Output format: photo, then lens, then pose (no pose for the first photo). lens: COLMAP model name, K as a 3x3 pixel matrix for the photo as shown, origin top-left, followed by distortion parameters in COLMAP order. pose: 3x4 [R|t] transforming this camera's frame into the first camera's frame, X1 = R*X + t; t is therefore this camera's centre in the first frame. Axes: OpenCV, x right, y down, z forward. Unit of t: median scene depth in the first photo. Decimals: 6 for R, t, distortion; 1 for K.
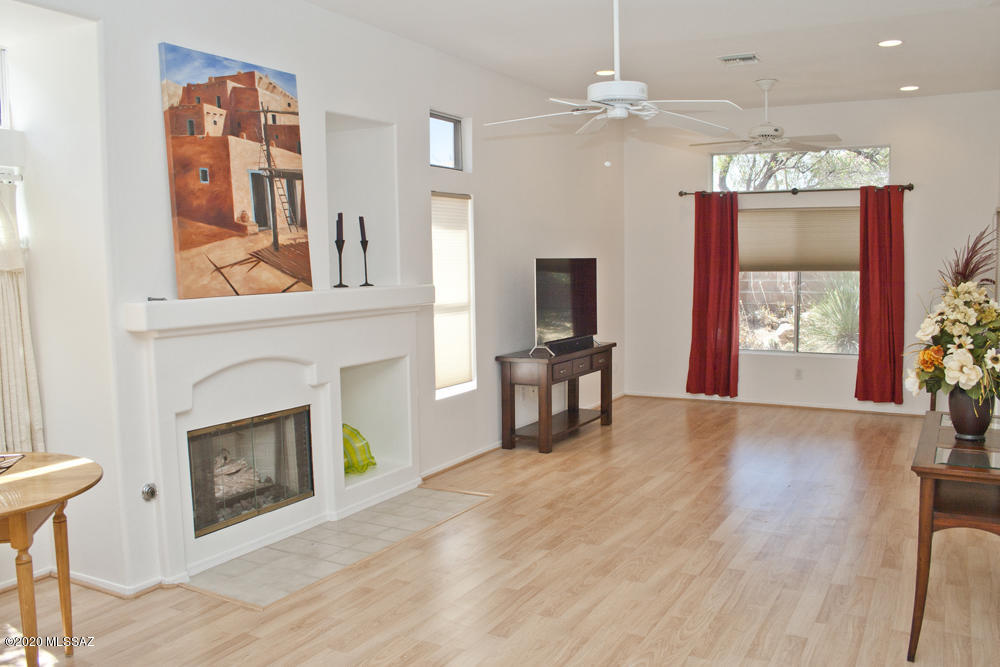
lens RADIAL K [[856.4, 0, 500.0], [0, 856.4, 333.5], [0, 0, 1]] dist [-0.153091, 0.129839]
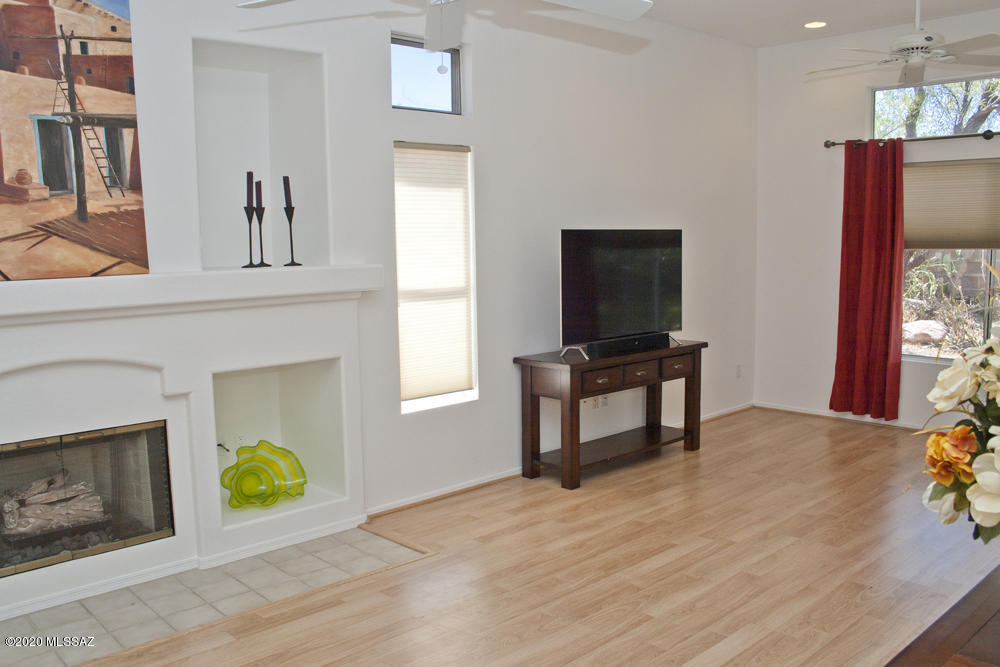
lens RADIAL K [[856.4, 0, 500.0], [0, 856.4, 333.5], [0, 0, 1]] dist [-0.153091, 0.129839]
pose [[0.951933, 0.034486, -0.304358, 0.262422], [-0.024712, 0.999050, 0.035908, -0.026656], [0.305307, -0.026661, 0.951881, 0.322984]]
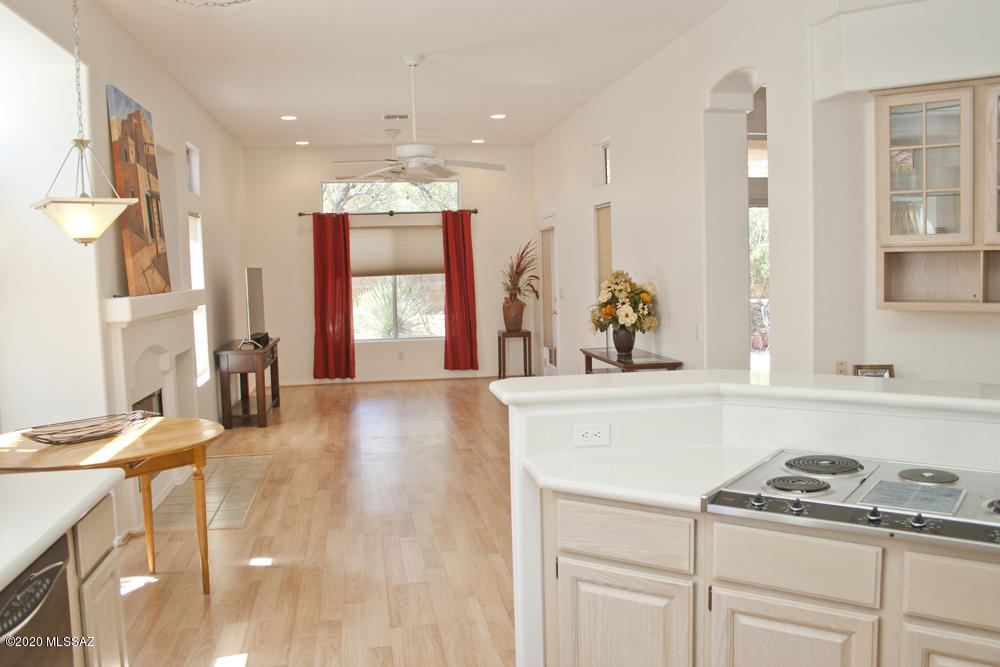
lens RADIAL K [[885.7, 0, 500.0], [0, 885.7, 333.5], [0, 0, 1]] dist [-0.074376, 0.147786]
pose [[0.785818, -0.058973, 0.615639, -0.535765], [0.073136, 0.997320, 0.002181, 0.034816], [-0.614118, 0.043312, 0.788025, -0.238838]]
